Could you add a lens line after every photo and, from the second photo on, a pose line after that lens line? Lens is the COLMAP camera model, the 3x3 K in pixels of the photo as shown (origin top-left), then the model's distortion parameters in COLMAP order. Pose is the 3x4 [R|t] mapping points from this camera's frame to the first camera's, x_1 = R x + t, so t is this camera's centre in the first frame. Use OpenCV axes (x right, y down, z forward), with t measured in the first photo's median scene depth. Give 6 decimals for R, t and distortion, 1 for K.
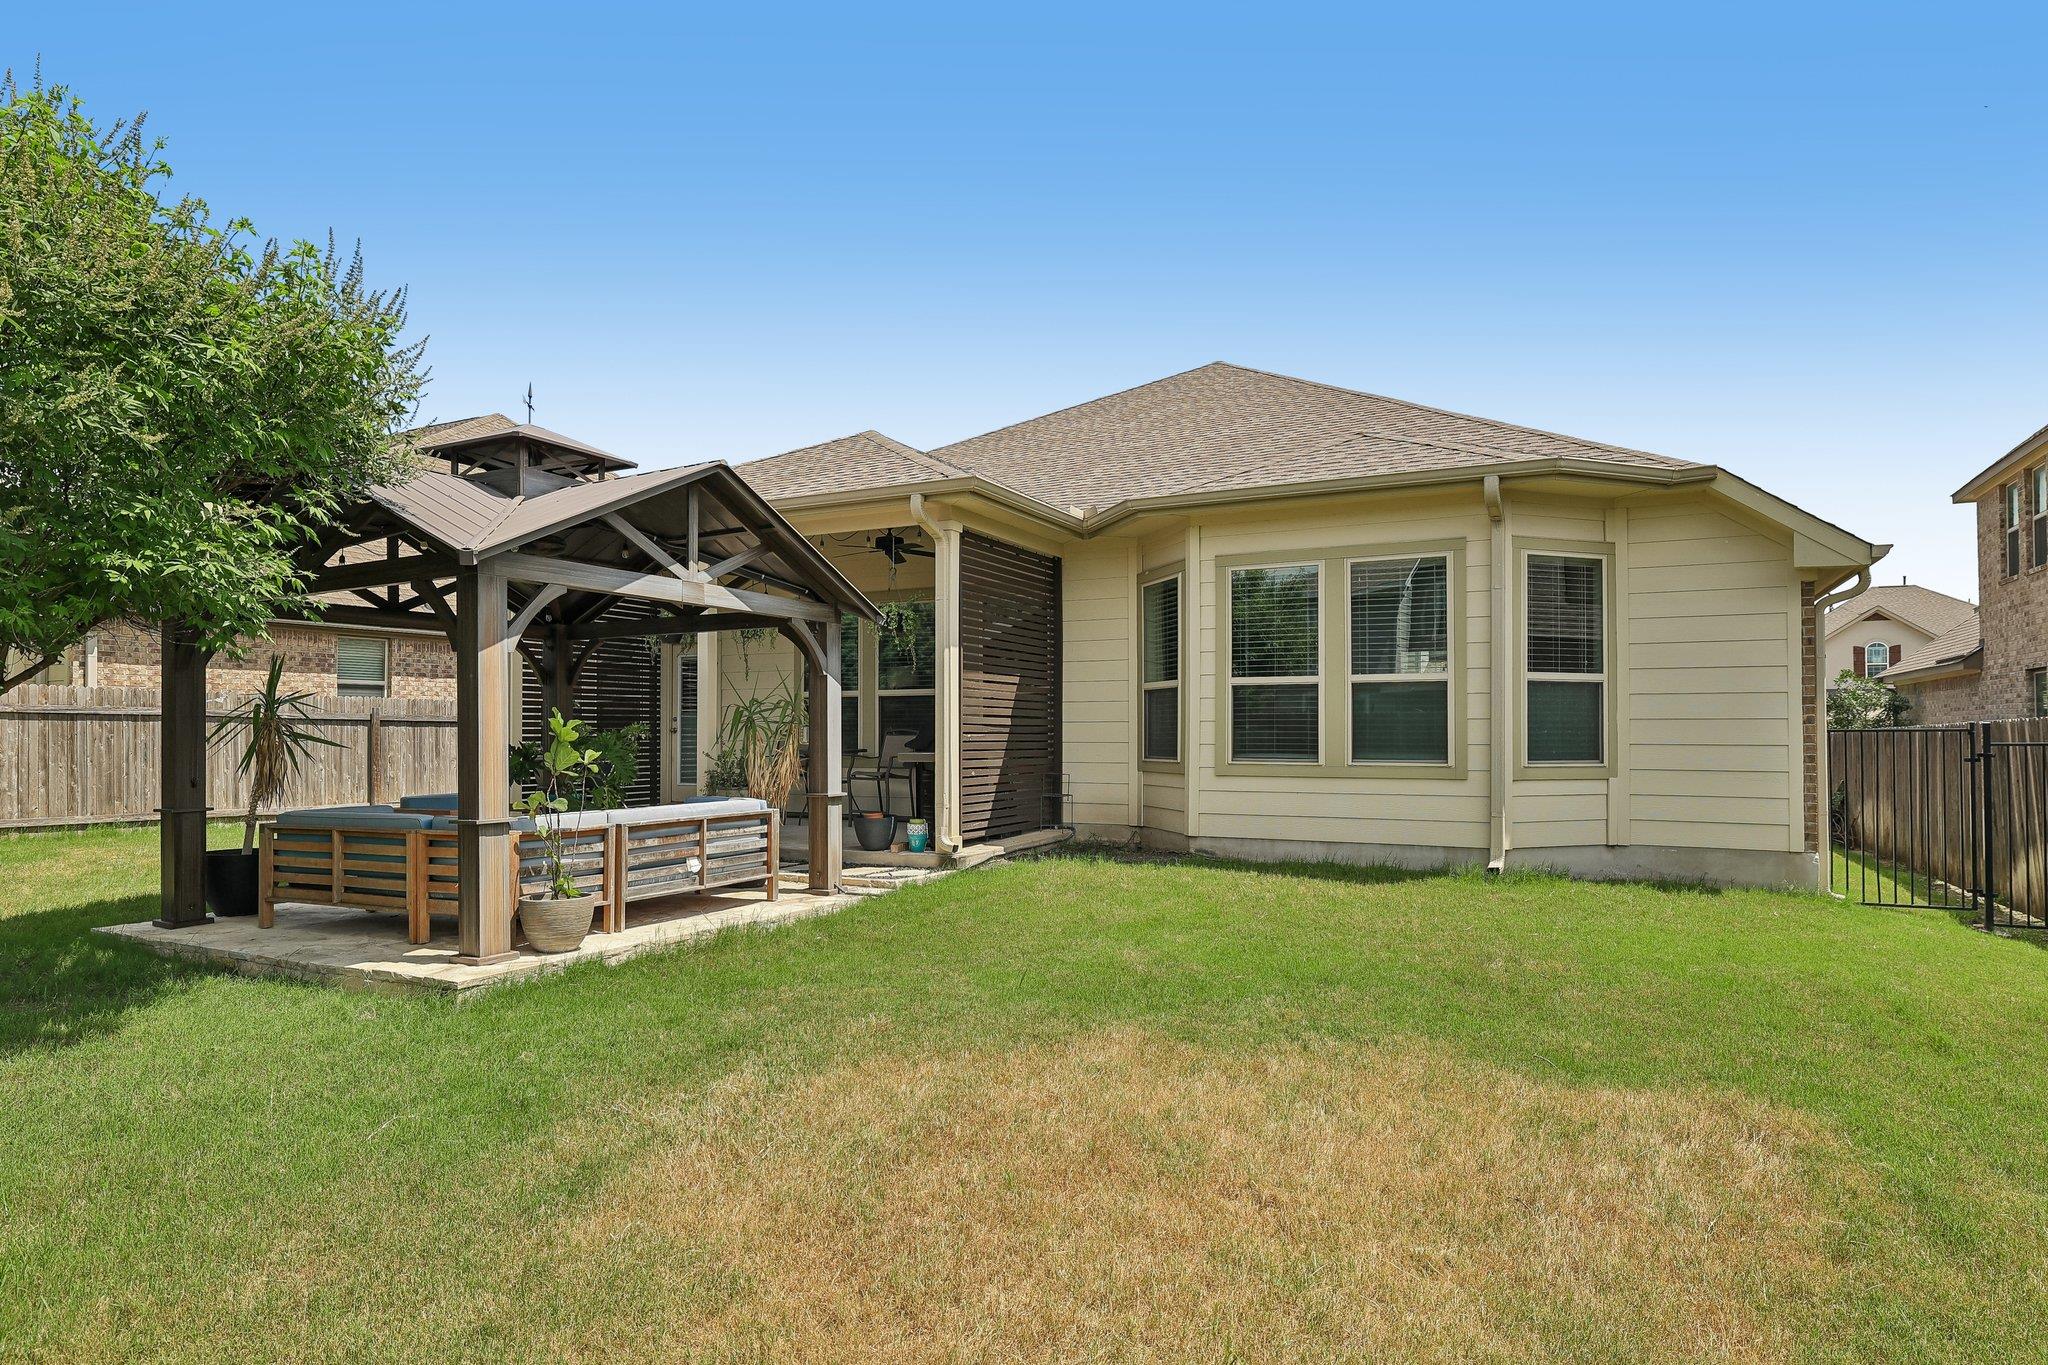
lens RADIAL K [[1132.0, 0, 1023.6], [0, 1132.0, 725.1], [0, 0, 1]] dist [-0.029030, -0.000207]
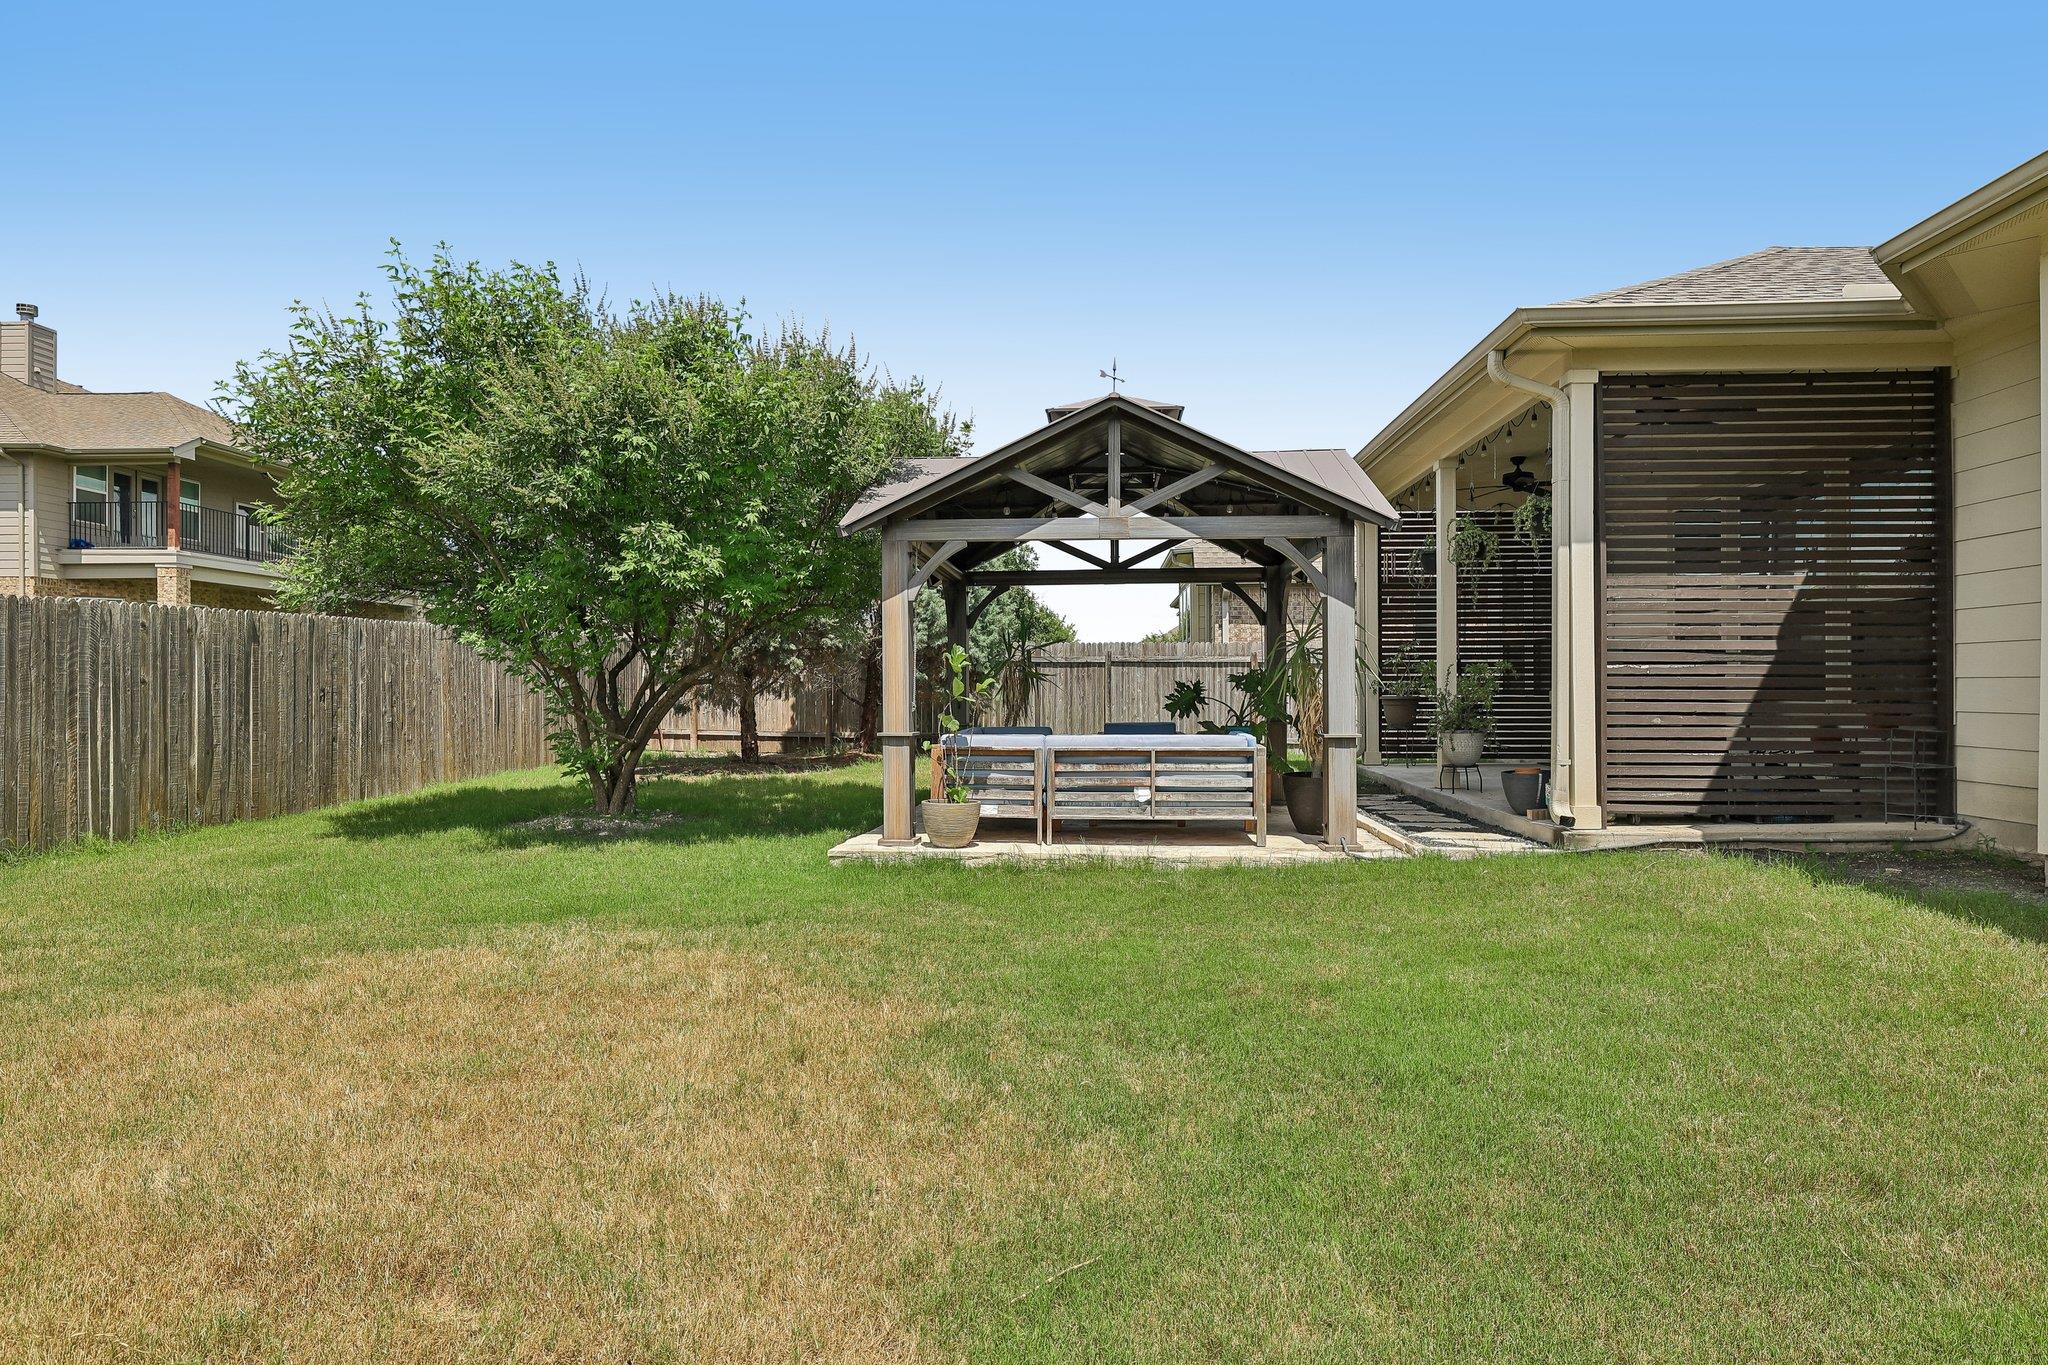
lens RADIAL K [[1090.6, 0, 1024.0], [0, 1090.6, 682.5], [0, 0, 1]] dist [-0.025030, -0.000265]
pose [[0.379720, -0.001903, -0.925099, 0.530722], [0.007599, 0.999971, 0.001062, 0.019366], [0.925070, -0.007433, 0.379724, 0.488822]]
